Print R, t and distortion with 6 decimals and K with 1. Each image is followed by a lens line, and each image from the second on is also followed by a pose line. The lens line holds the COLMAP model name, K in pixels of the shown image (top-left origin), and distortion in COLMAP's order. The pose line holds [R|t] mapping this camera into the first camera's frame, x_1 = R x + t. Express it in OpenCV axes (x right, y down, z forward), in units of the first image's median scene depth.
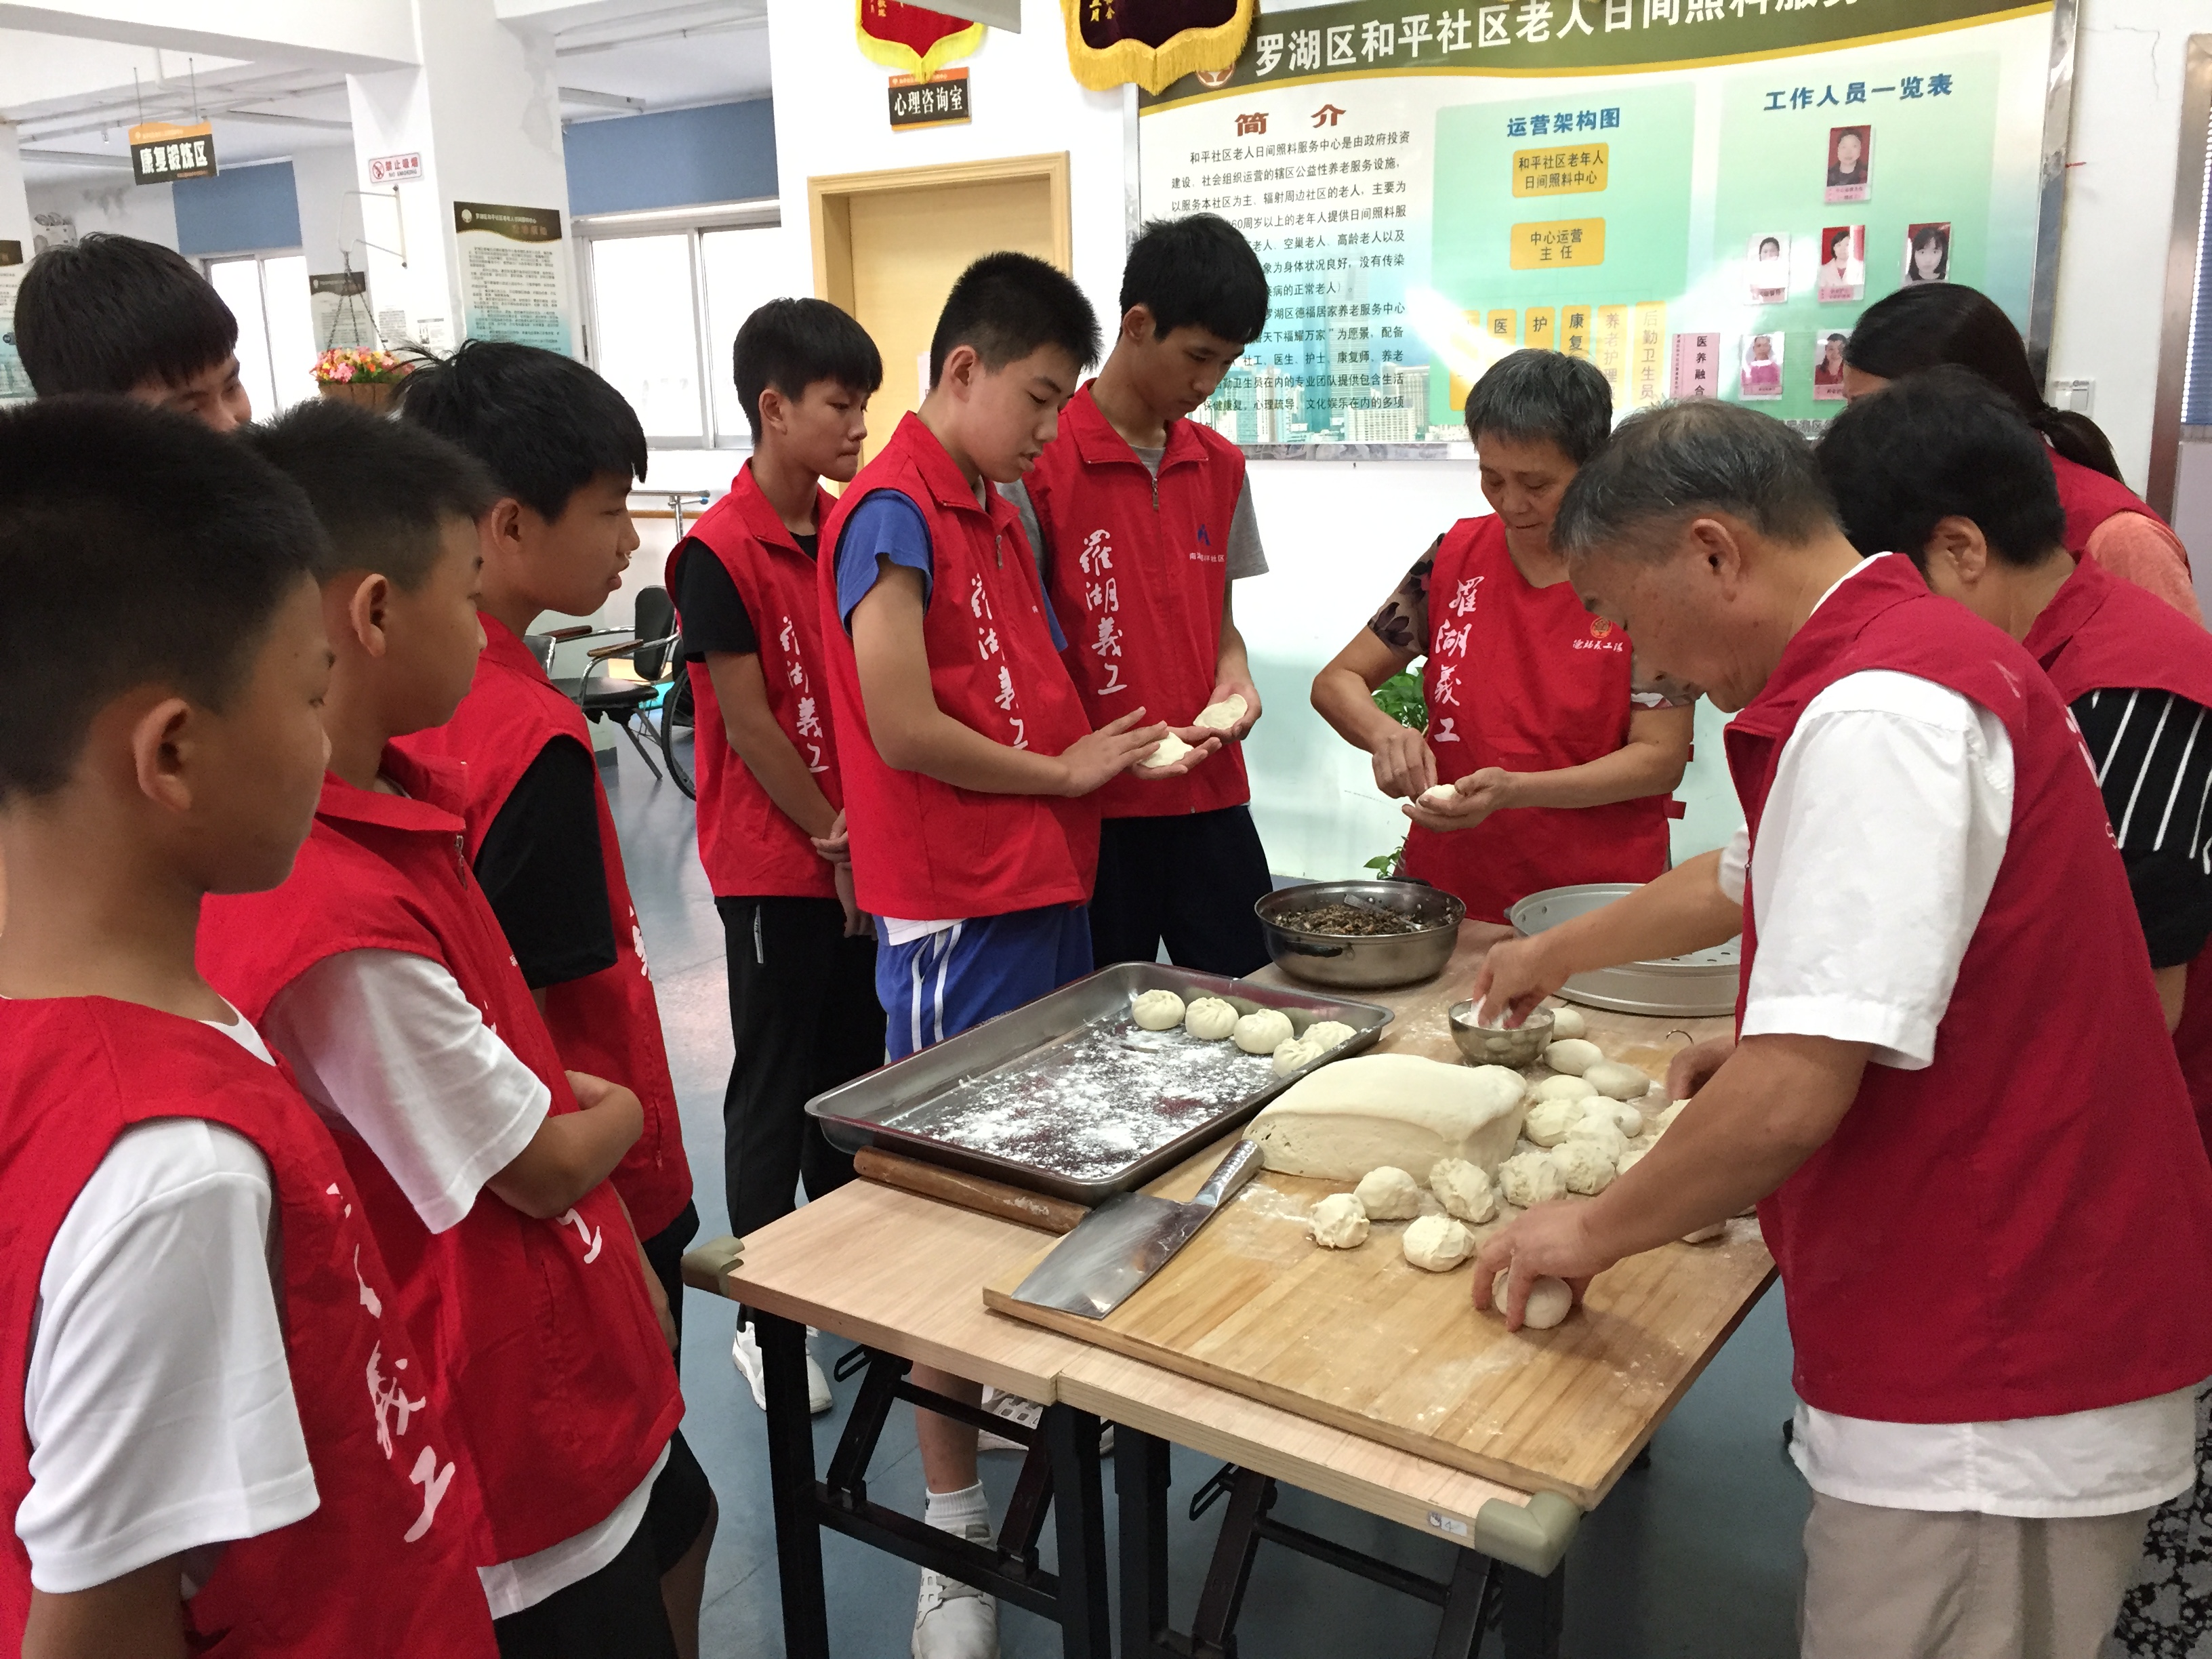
lens RADIAL K [[1894.3, 0, 1102.0], [0, 1894.3, 820.5], [0, 0, 1]] dist [0.091791, -0.128174]
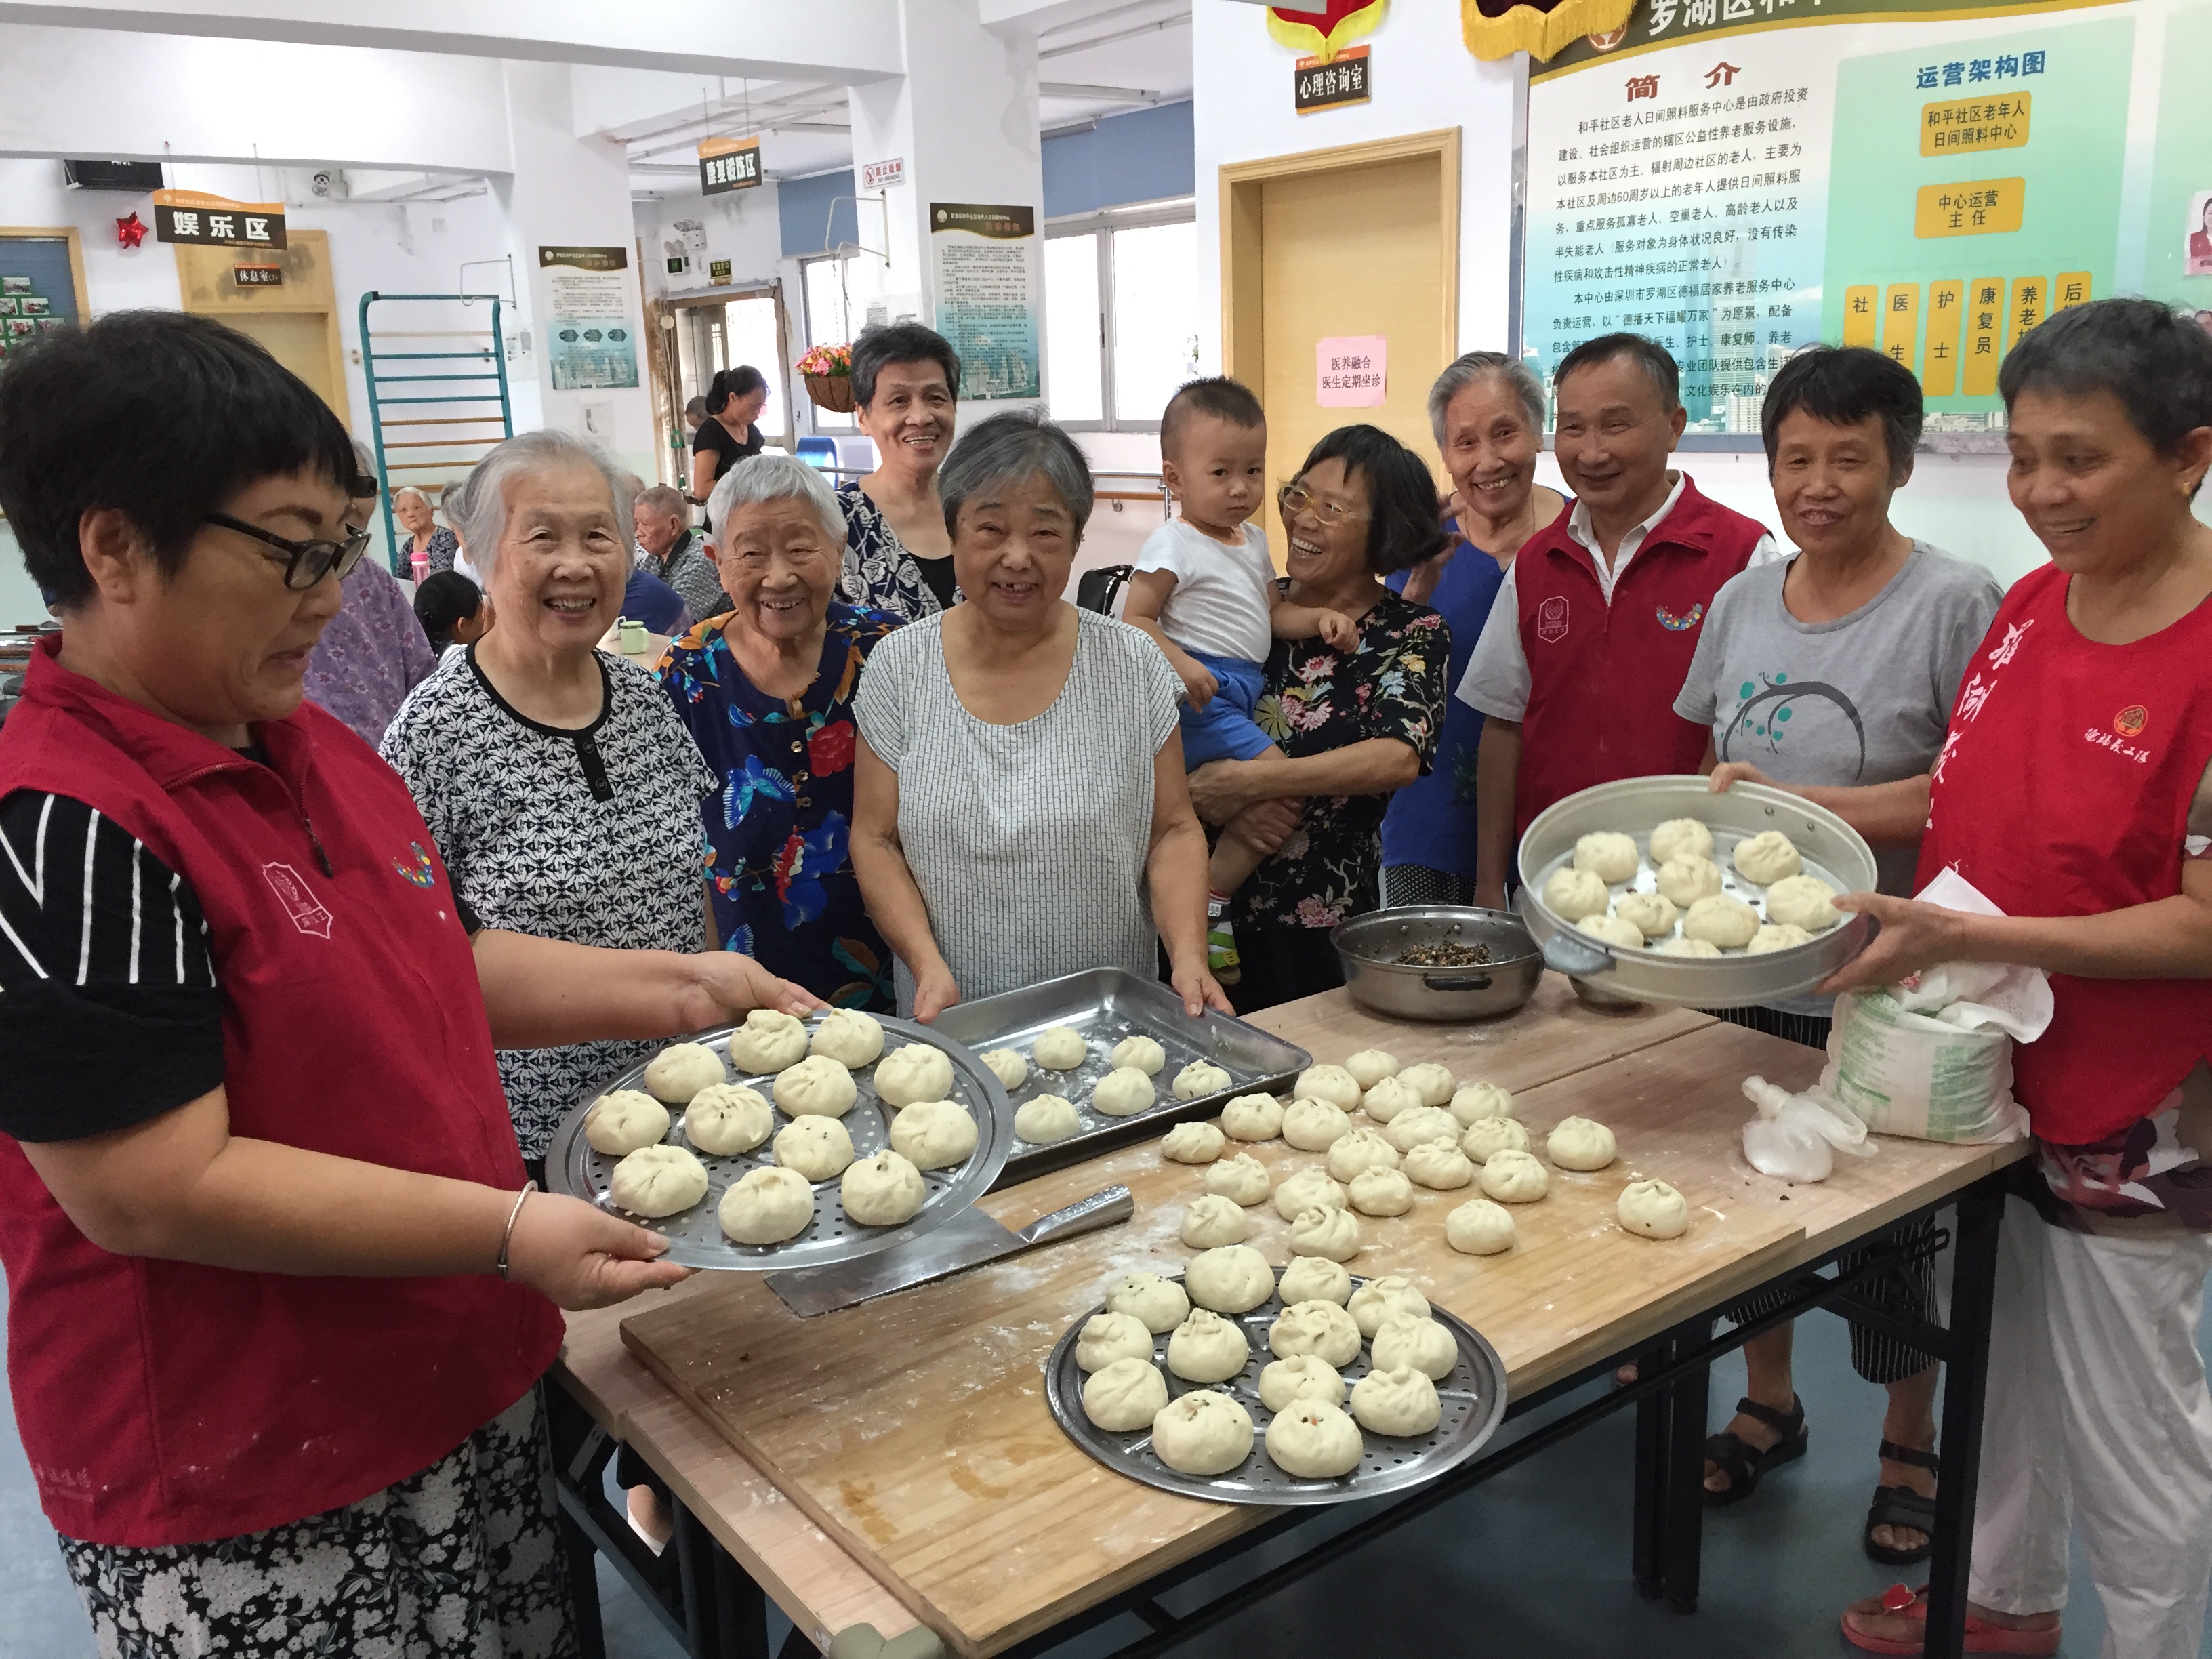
lens RADIAL K [[1894.3, 0, 1112.0], [0, 1894.3, 815.2], [0, 0, 1]] dist [0.091791, -0.128174]
pose [[0.947219, 0.065181, -0.313892, 0.159072], [-0.061706, 0.997873, 0.021006, -0.018558], [0.314594, -0.000529, 0.949226, 0.041868]]
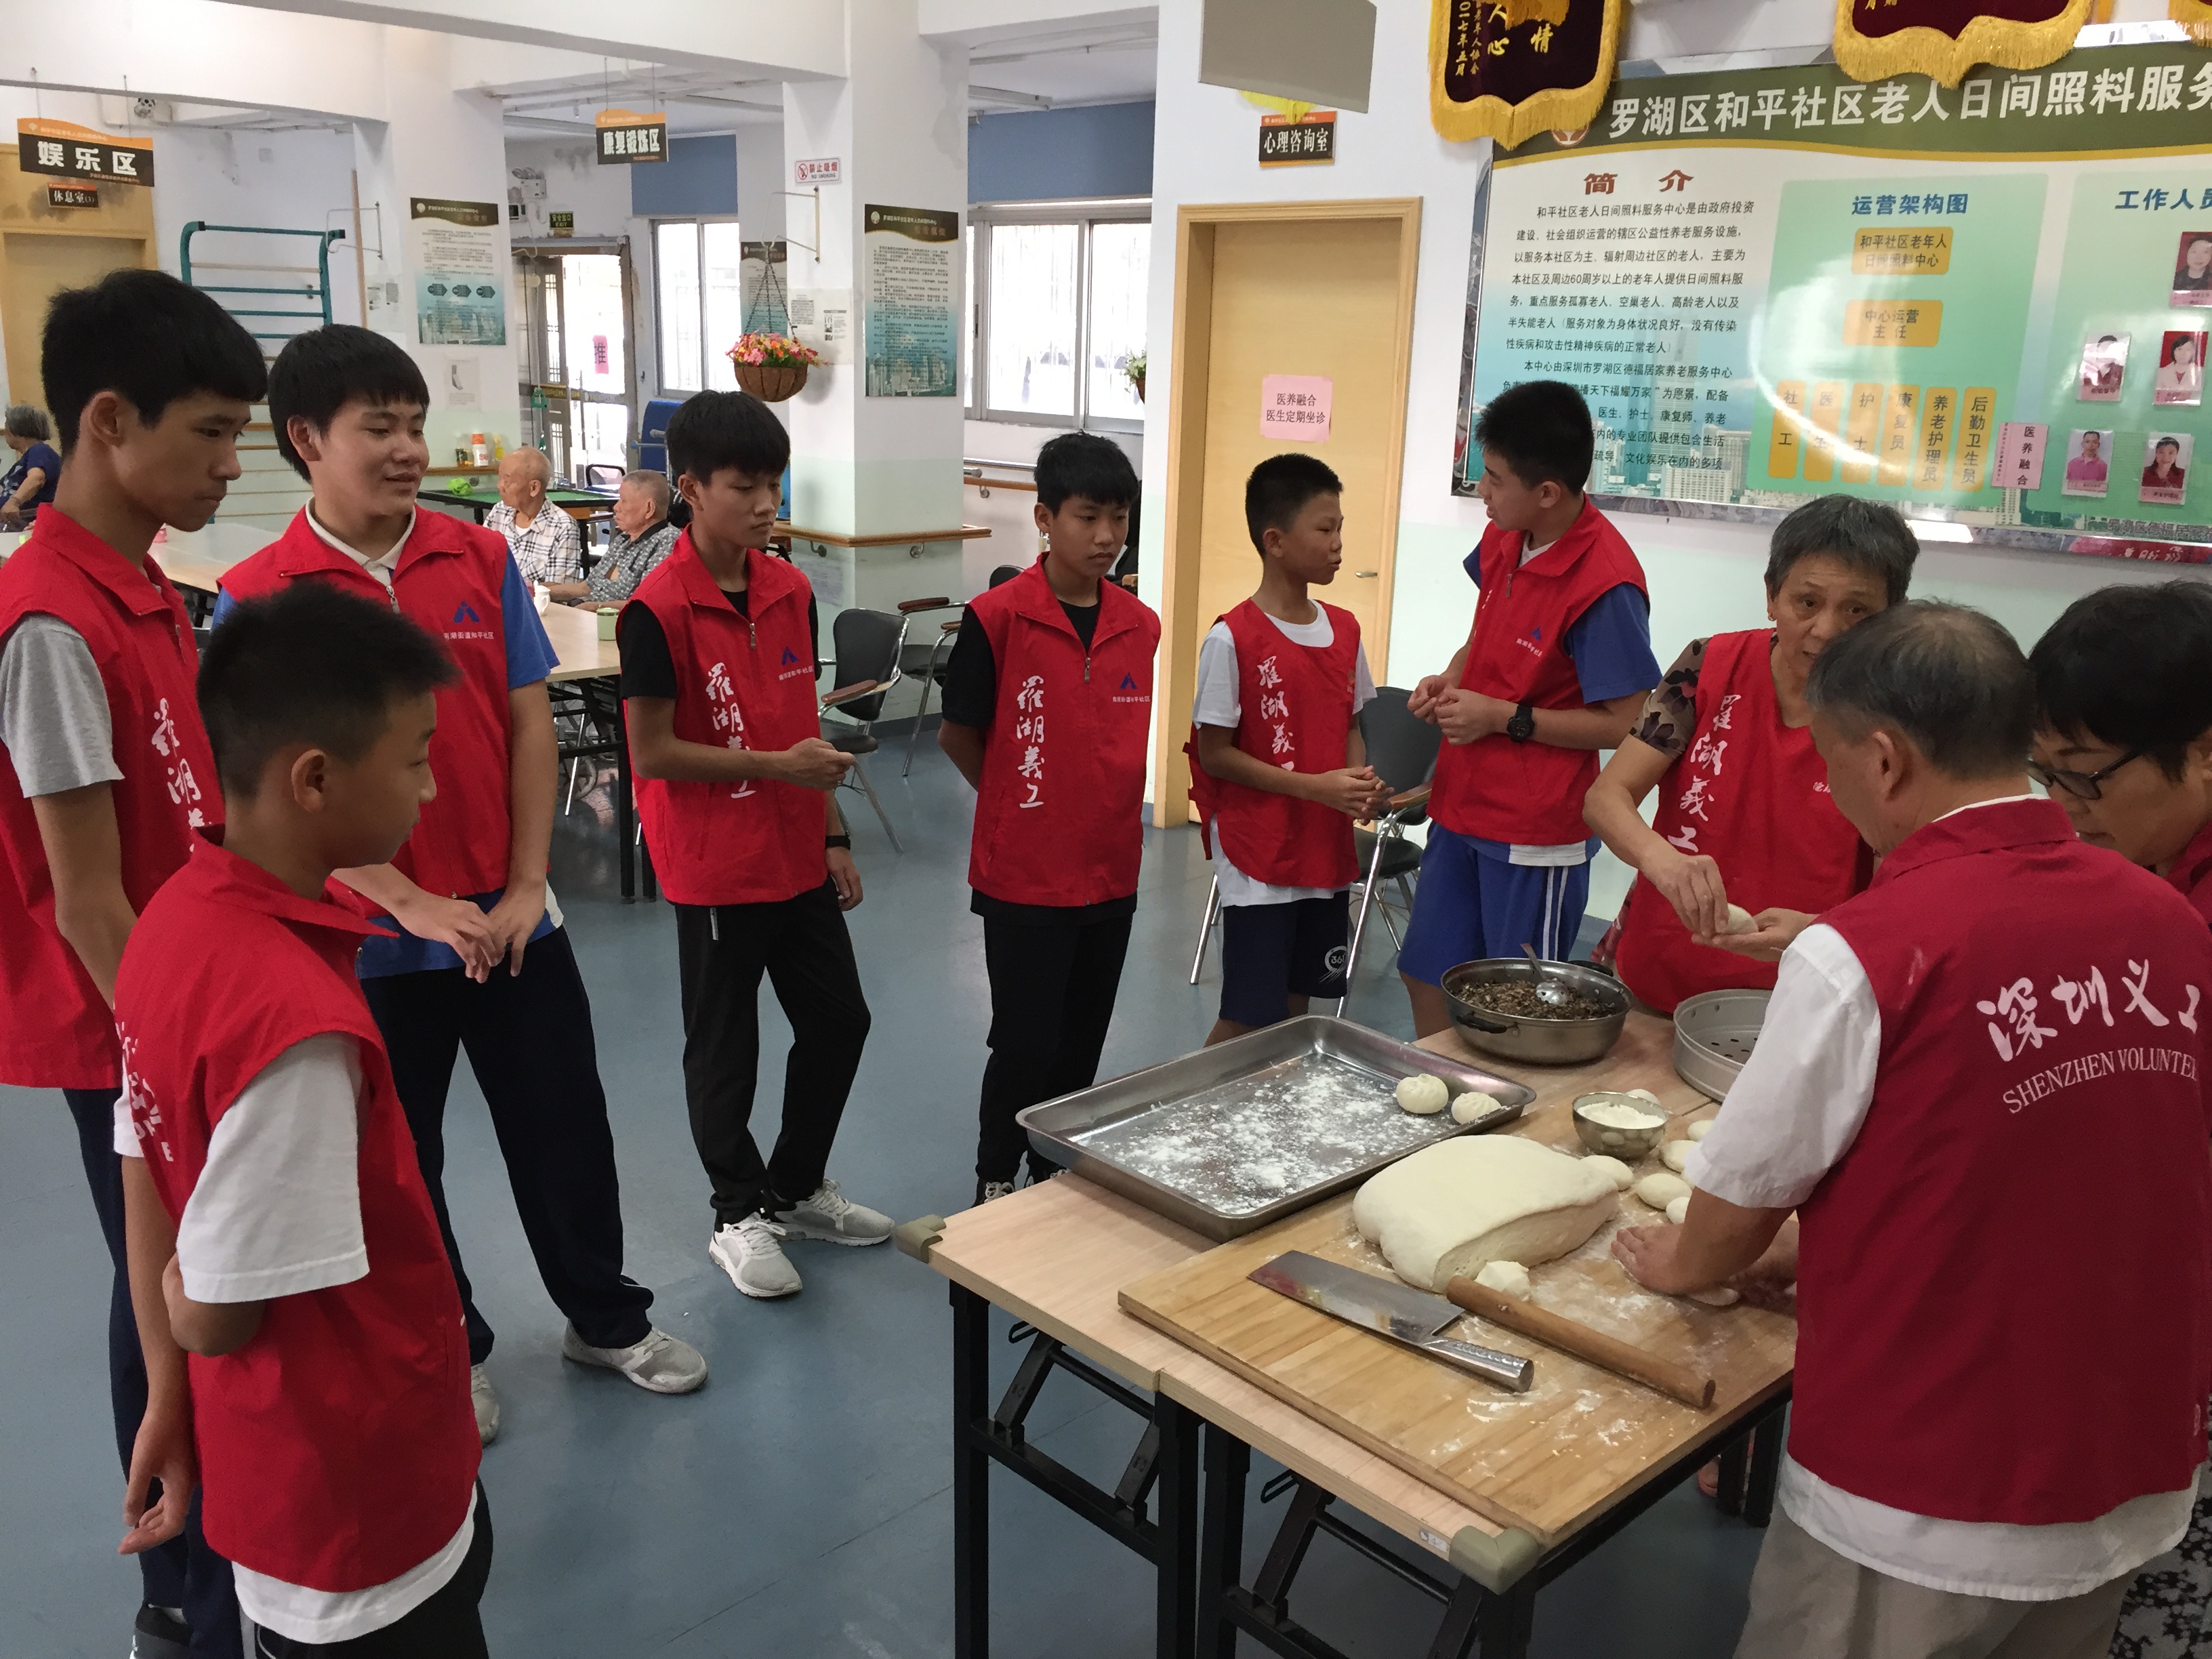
lens RADIAL K [[1894.3, 0, 1106.4], [0, 1894.3, 817.3], [0, 0, 1]] dist [0.091791, -0.128174]
pose [[0.978493, 0.102241, -0.179159, 0.040310], [-0.097811, 0.994644, 0.033409, -0.034749], [0.181615, -0.015167, 0.983253, -0.074478]]
